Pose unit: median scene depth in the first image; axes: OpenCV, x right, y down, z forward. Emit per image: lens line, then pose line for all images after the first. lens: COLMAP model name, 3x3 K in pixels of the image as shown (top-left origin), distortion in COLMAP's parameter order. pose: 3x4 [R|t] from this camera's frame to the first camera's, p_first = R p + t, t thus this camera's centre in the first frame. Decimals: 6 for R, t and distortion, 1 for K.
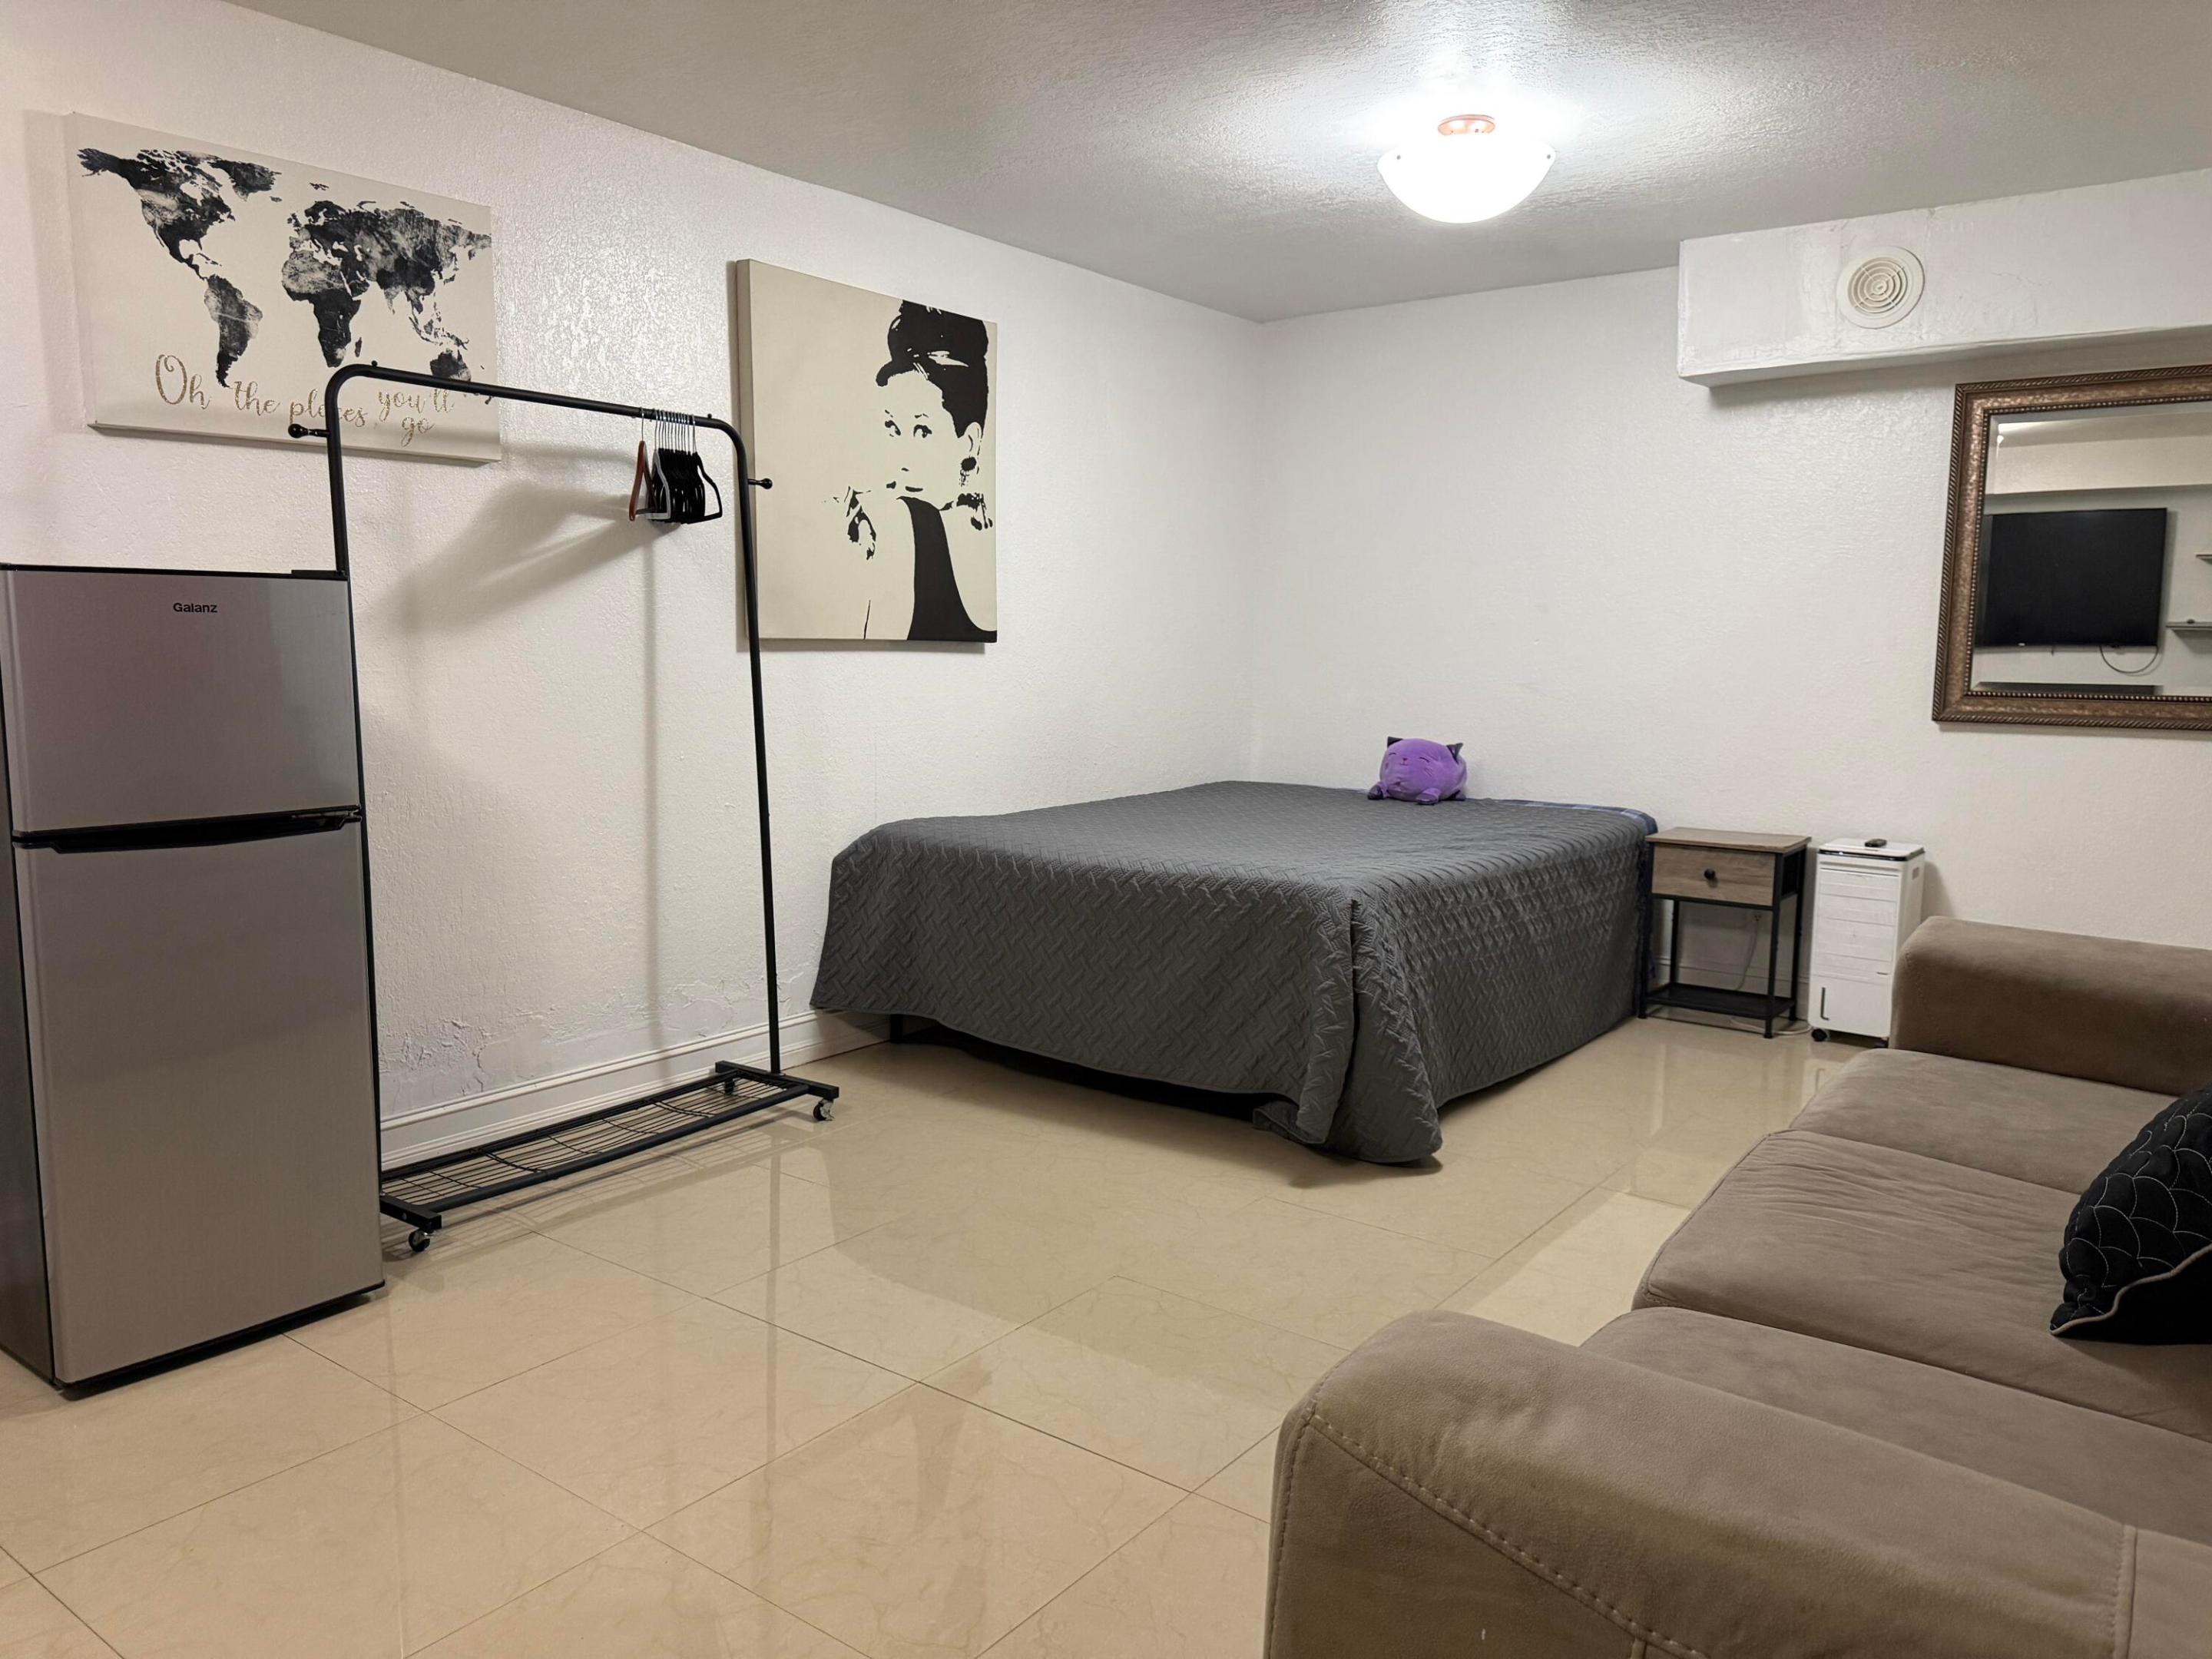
lens RADIAL K [[1571.8, 0, 1106.0], [0, 1571.8, 829.5], [0, 0, 1]] dist [0.135778, -0.207901]
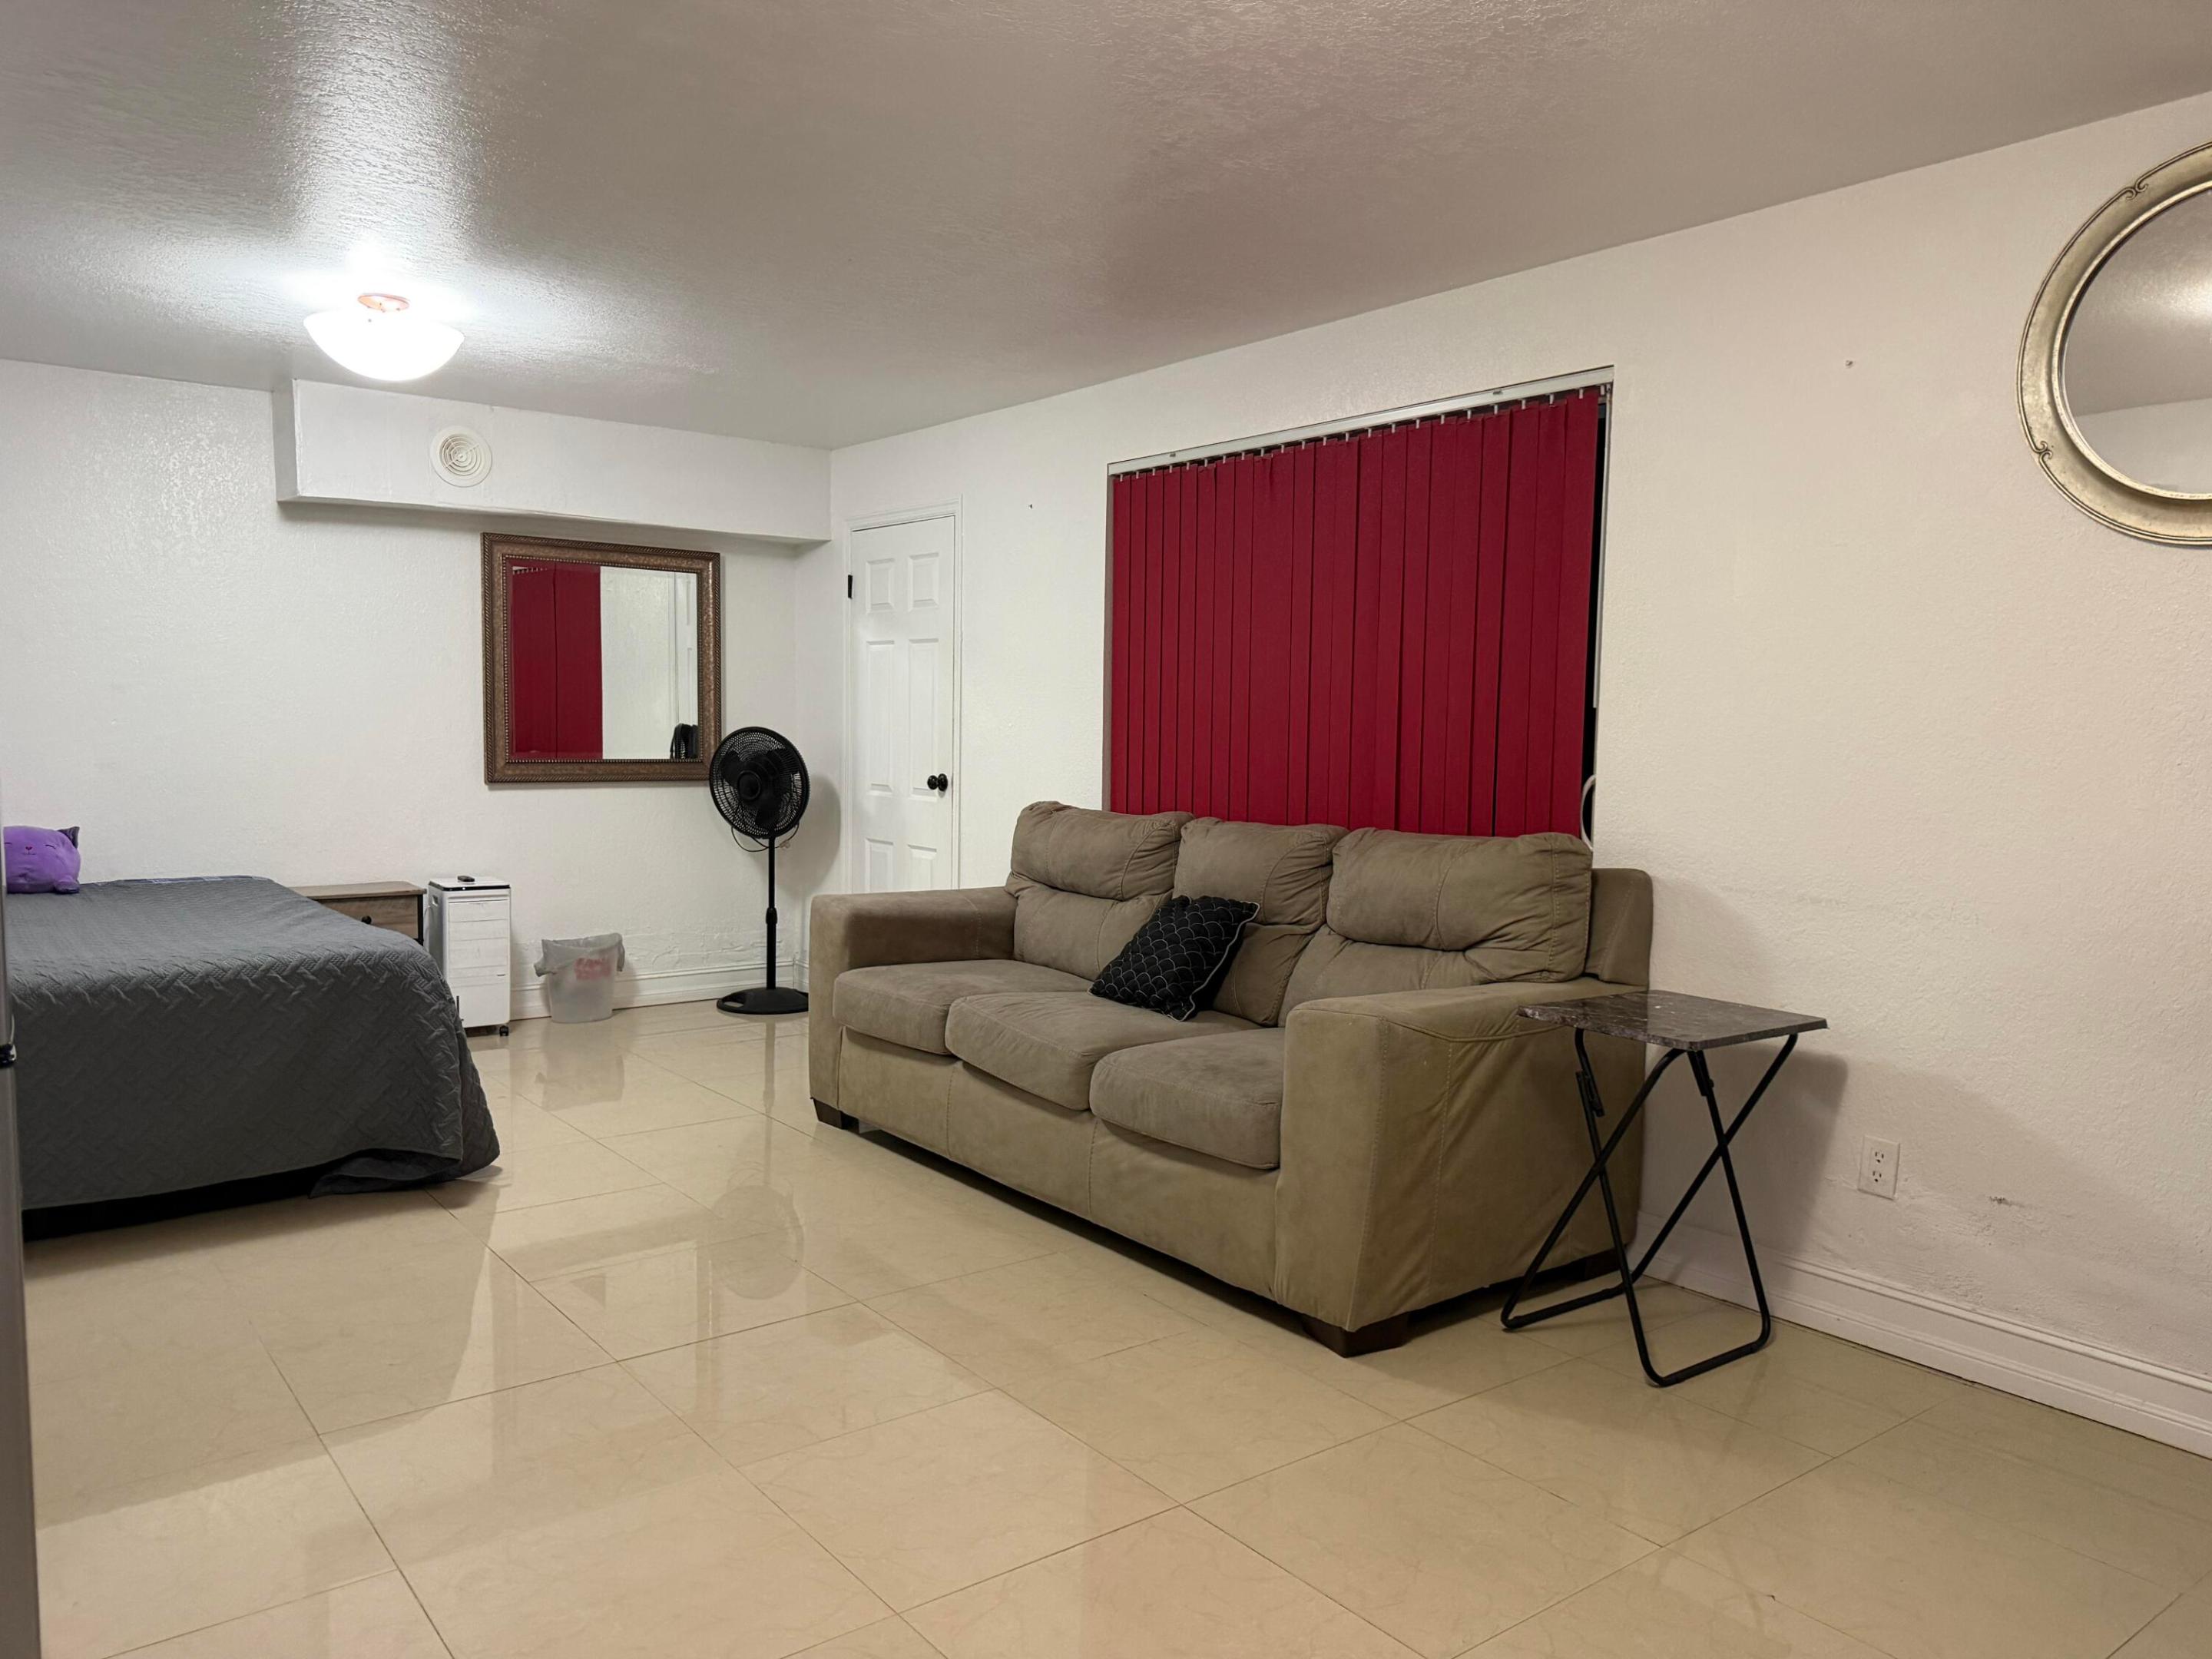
lens RADIAL K [[1571.8, 0, 1106.0], [0, 1571.8, 829.5], [0, 0, 1]] dist [0.135778, -0.207901]
pose [[0.264237, -0.074180, 0.961601, -0.641003], [0.103796, 0.993434, 0.048113, -0.040749], [-0.958856, 0.087097, 0.270201, 0.160520]]
